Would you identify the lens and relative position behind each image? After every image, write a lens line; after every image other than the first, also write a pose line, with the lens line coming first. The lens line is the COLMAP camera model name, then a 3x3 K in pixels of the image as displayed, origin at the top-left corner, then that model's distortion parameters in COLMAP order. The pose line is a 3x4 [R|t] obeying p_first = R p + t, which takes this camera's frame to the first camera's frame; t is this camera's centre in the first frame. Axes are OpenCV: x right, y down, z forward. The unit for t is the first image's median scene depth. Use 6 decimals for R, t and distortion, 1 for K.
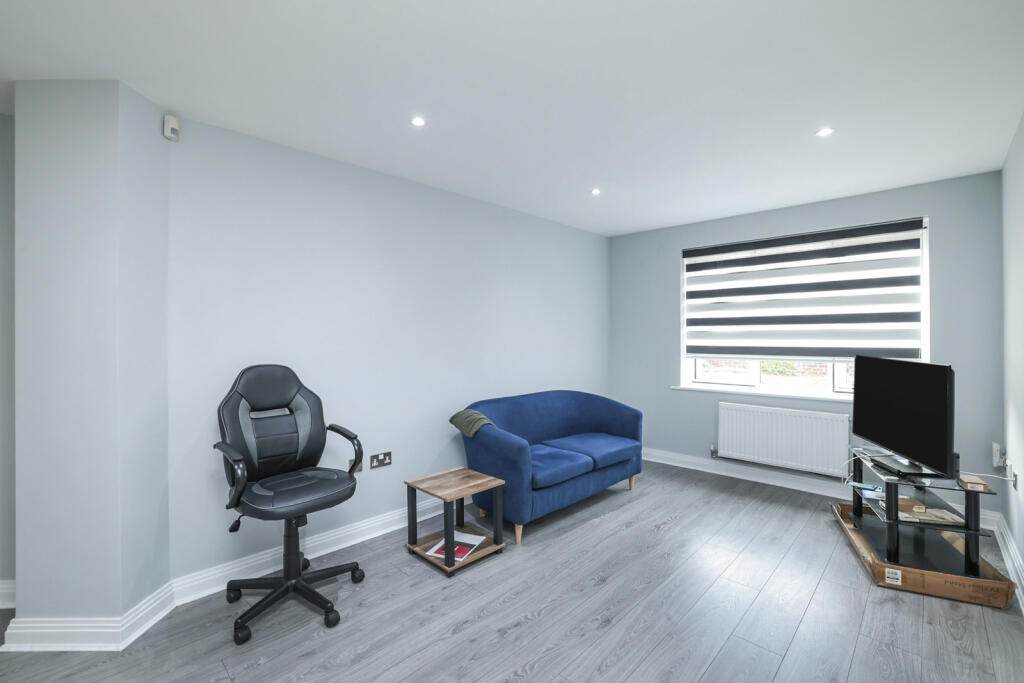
lens RADIAL K [[450.4, 0, 512.0], [0, 450.4, 341.5], [0, 0, 1]] dist [0.000189, 0.000111]
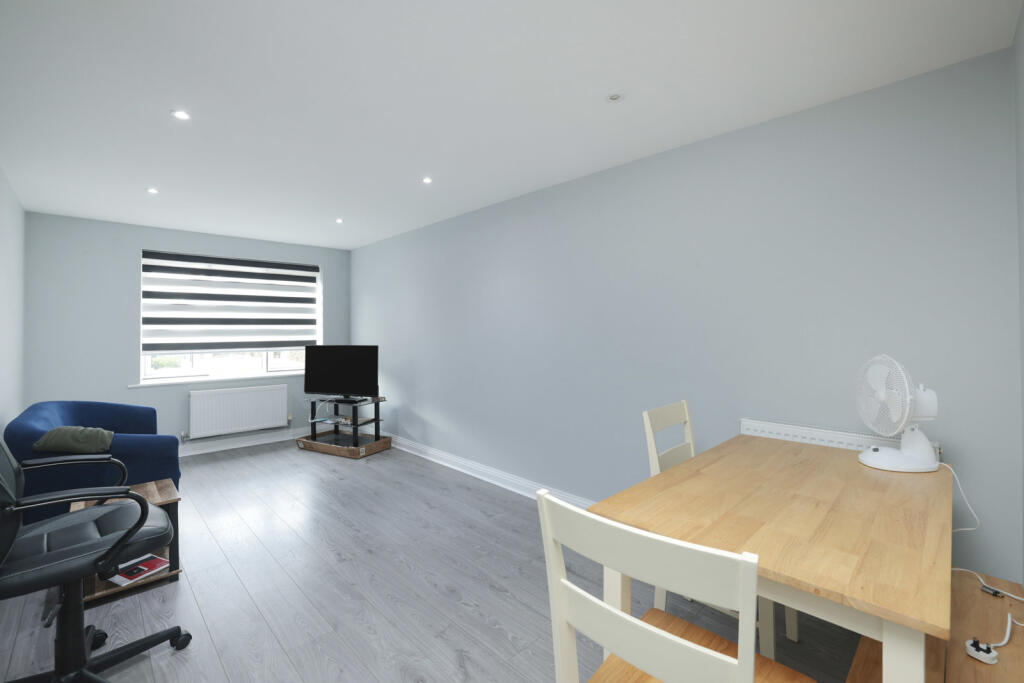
lens RADIAL K [[441.4, 0, 514.9], [0, 441.4, 334.5], [0, 0, 1]] dist [-0.000294, -0.000070]
pose [[0.058105, -0.006769, 0.998288, -0.735315], [0.018386, 0.999815, 0.005709, -0.002479], [-0.998141, 0.018022, 0.058219, 0.133534]]
